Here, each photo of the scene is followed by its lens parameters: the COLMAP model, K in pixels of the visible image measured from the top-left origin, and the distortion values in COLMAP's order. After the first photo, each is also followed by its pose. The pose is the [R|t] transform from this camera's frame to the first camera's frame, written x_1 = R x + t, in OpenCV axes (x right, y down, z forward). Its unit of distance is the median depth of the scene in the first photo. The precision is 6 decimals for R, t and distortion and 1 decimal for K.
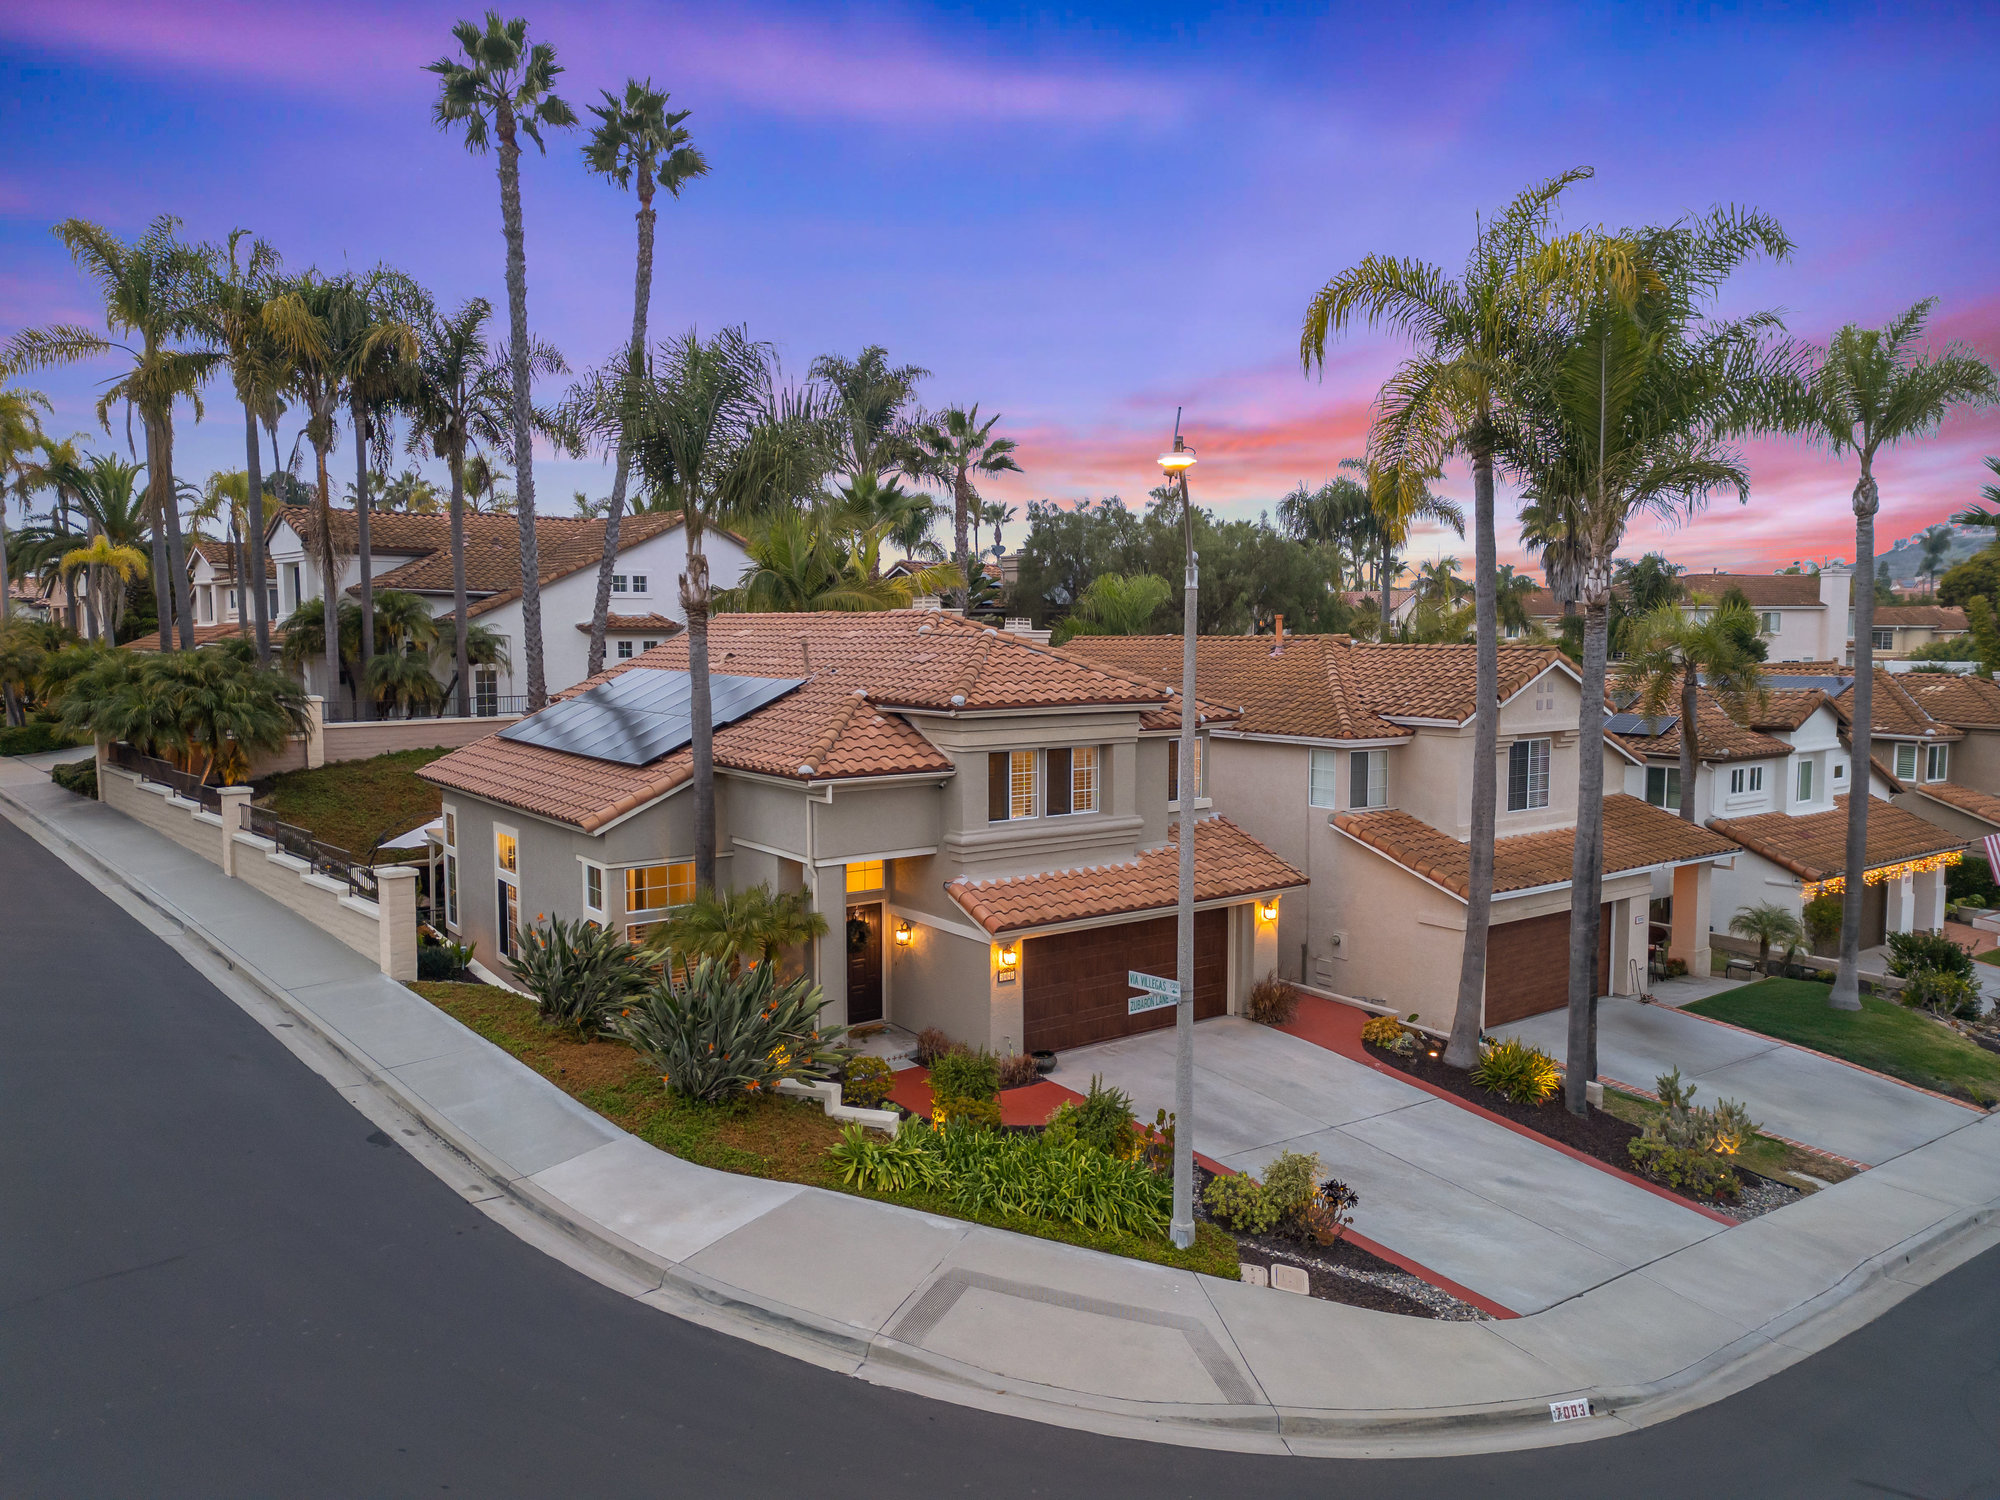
lens RADIAL K [[1393.5, 0, 998.0], [0, 1393.5, 785.5], [0, 0, 1]] dist [0.071683, -0.065673]
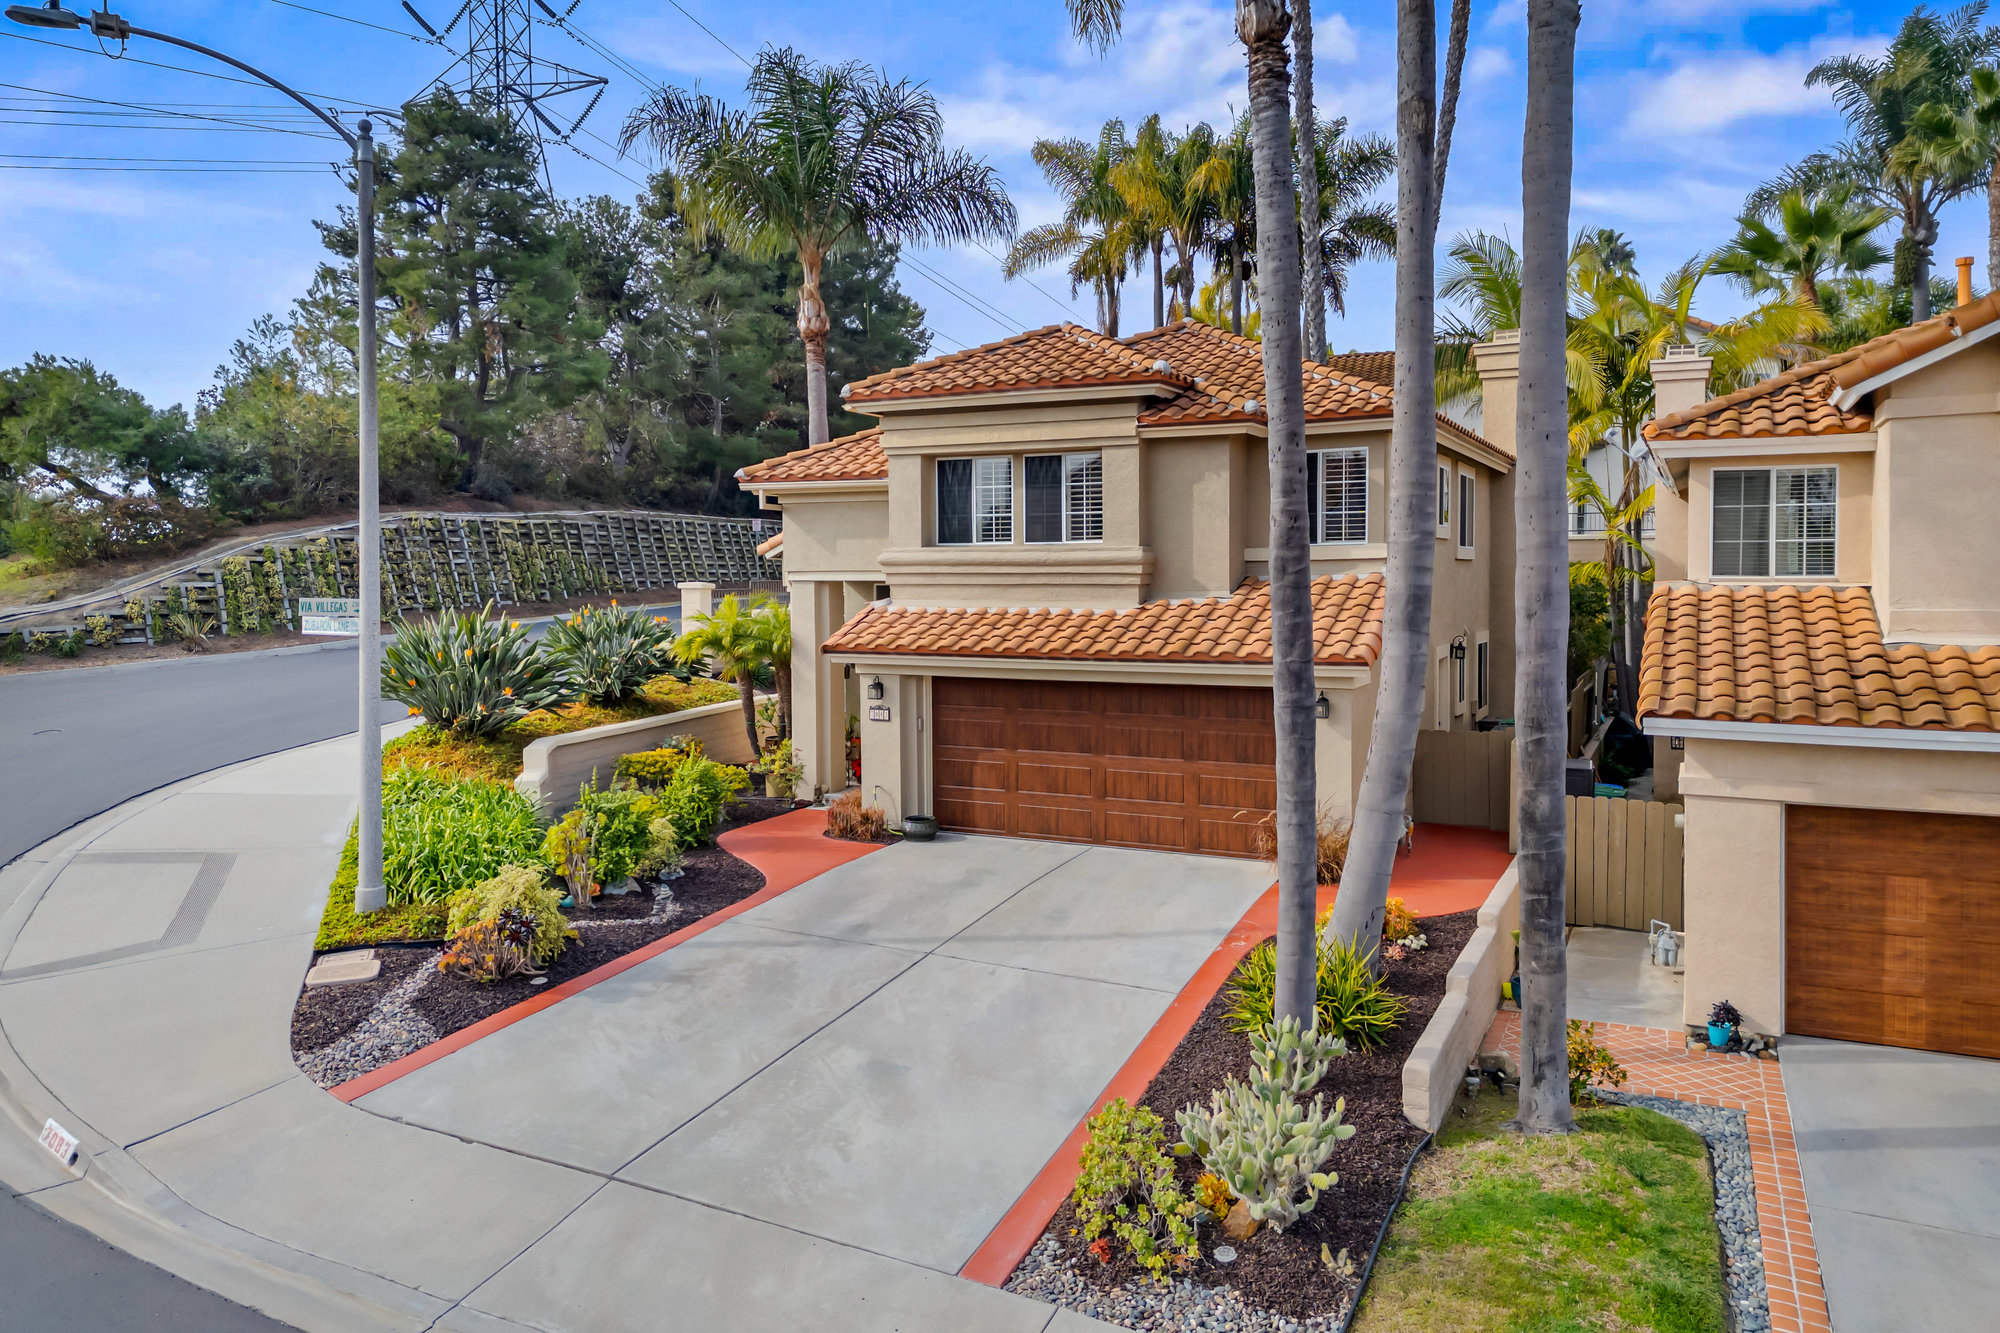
lens RADIAL K [[1409.2, 0, 1000.0], [0, 1409.2, 666.5], [0, 0, 1]] dist [0.067109, -0.061921]
pose [[0.459476, 0.057360, -0.886336, 0.782779], [-0.090992, 0.995702, 0.017268, 0.084818], [0.883517, 0.072715, 0.462720, 0.654974]]
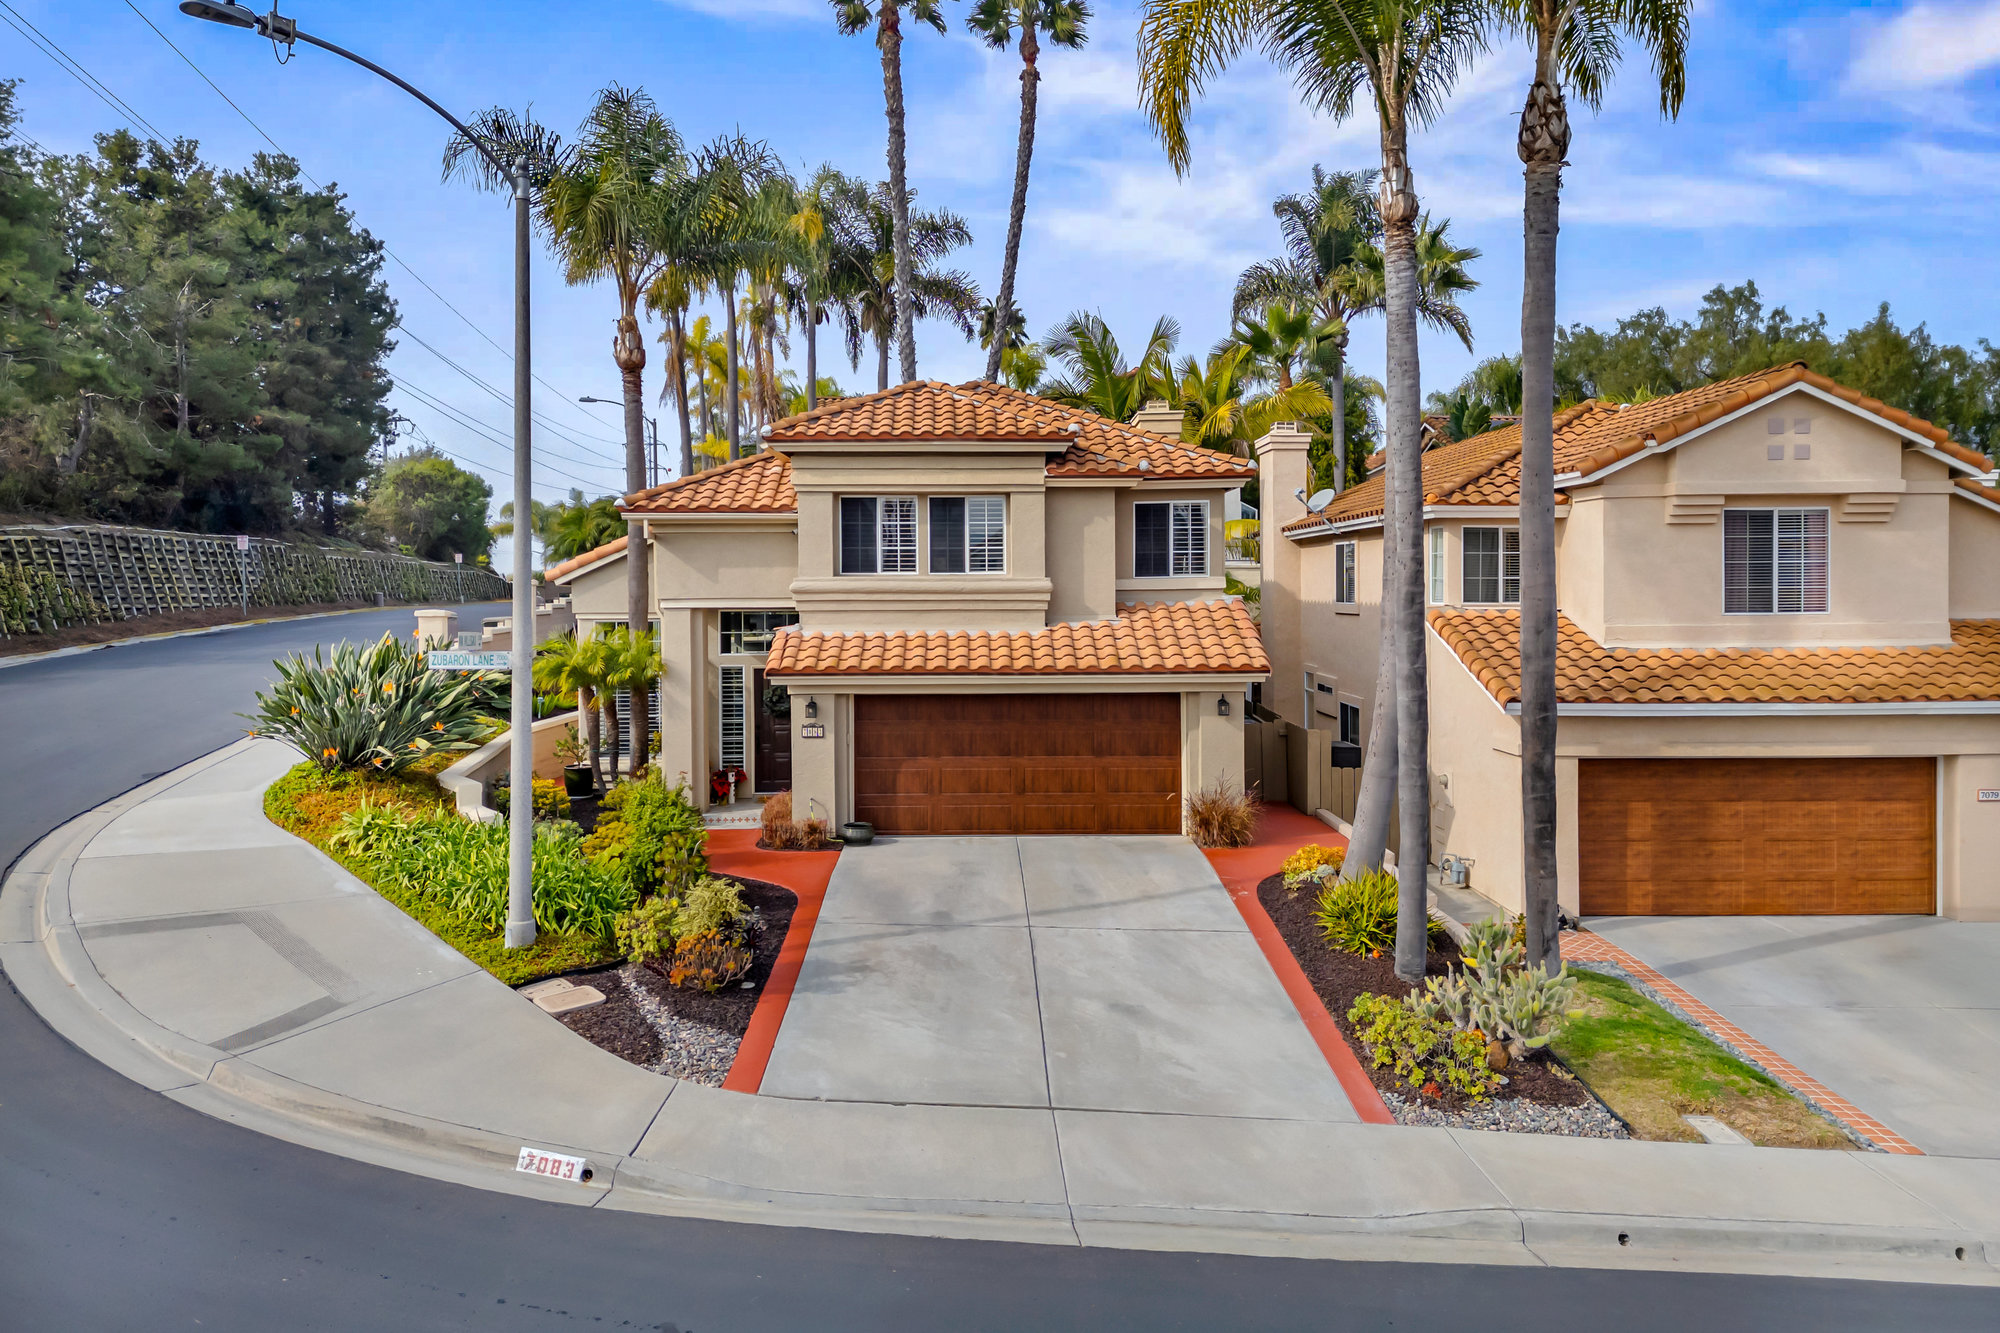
lens RADIAL K [[1421.7, 0, 1001.6], [0, 1421.7, 639.1], [0, 0, 1]] dist [0.070688, -0.069597]
pose [[0.811746, 0.015840, -0.583796, 0.637393], [-0.058148, 0.996857, -0.053804, 0.117225], [0.581109, 0.077622, 0.810115, 0.307503]]
